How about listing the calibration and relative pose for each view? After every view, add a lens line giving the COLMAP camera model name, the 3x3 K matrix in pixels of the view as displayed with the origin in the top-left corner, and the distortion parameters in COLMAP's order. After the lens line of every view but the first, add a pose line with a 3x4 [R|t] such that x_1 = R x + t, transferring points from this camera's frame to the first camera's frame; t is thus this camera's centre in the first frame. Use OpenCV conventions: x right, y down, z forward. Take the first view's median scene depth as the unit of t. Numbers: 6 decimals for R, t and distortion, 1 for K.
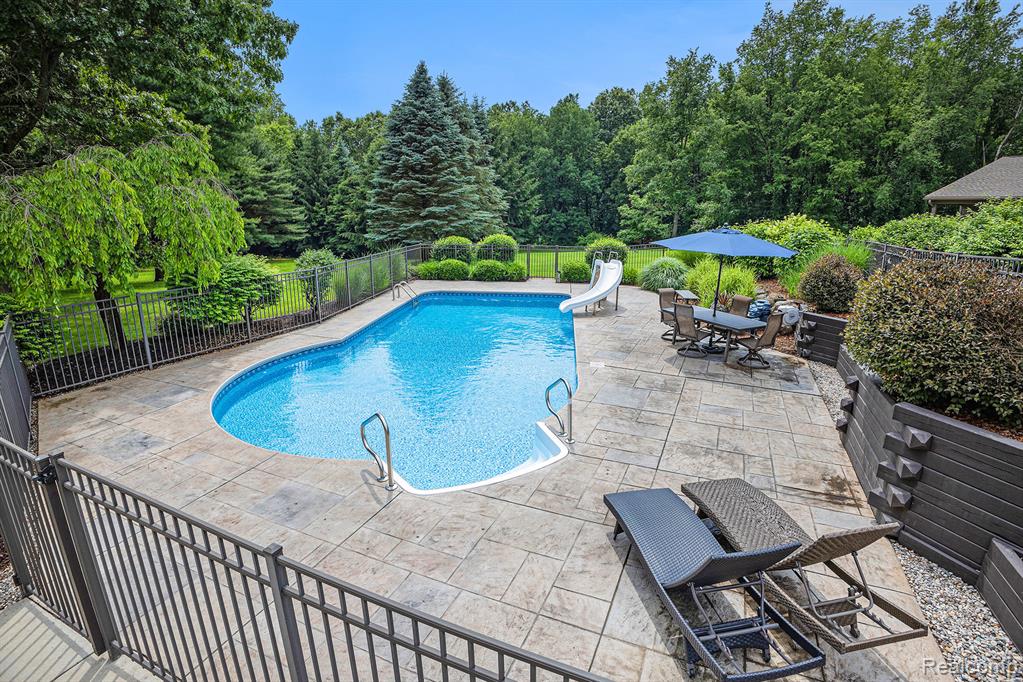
lens RADIAL K [[486.5, 0, 517.7], [0, 486.5, 336.7], [0, 0, 1]] dist [-0.102635, 0.026452]
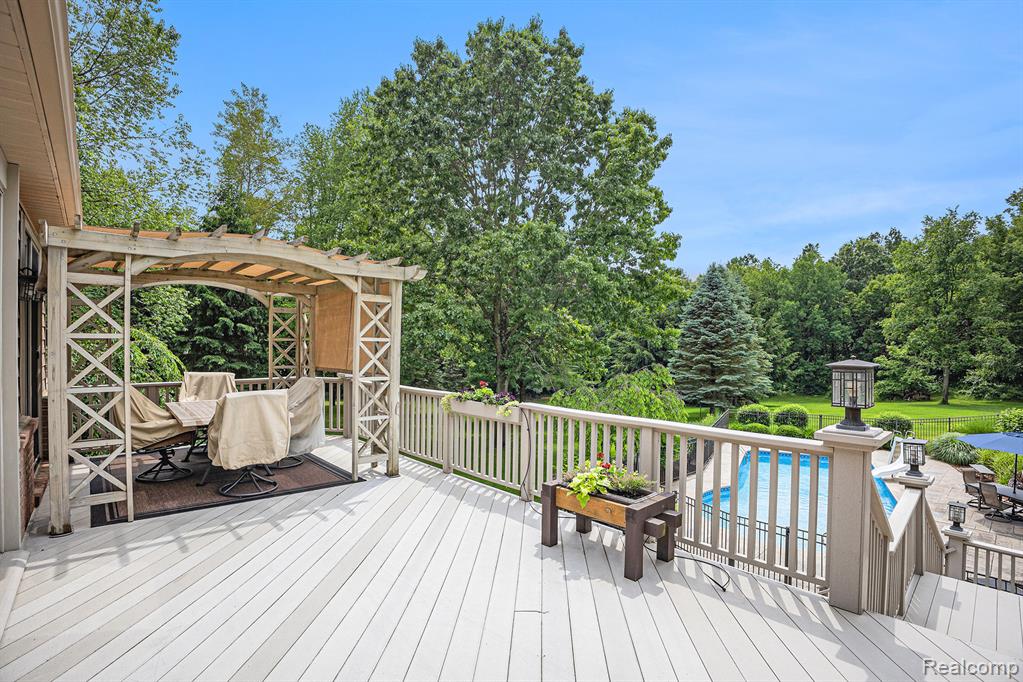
lens RADIAL K [[486.5, 0, 517.7], [0, 486.5, 336.7], [0, 0, 1]] dist [-0.102635, 0.026452]
pose [[0.907786, -0.002463, -0.419426, -0.076522], [-0.109900, 0.963649, -0.243522, -0.001791], [0.404779, 0.267160, 0.874516, -0.176386]]
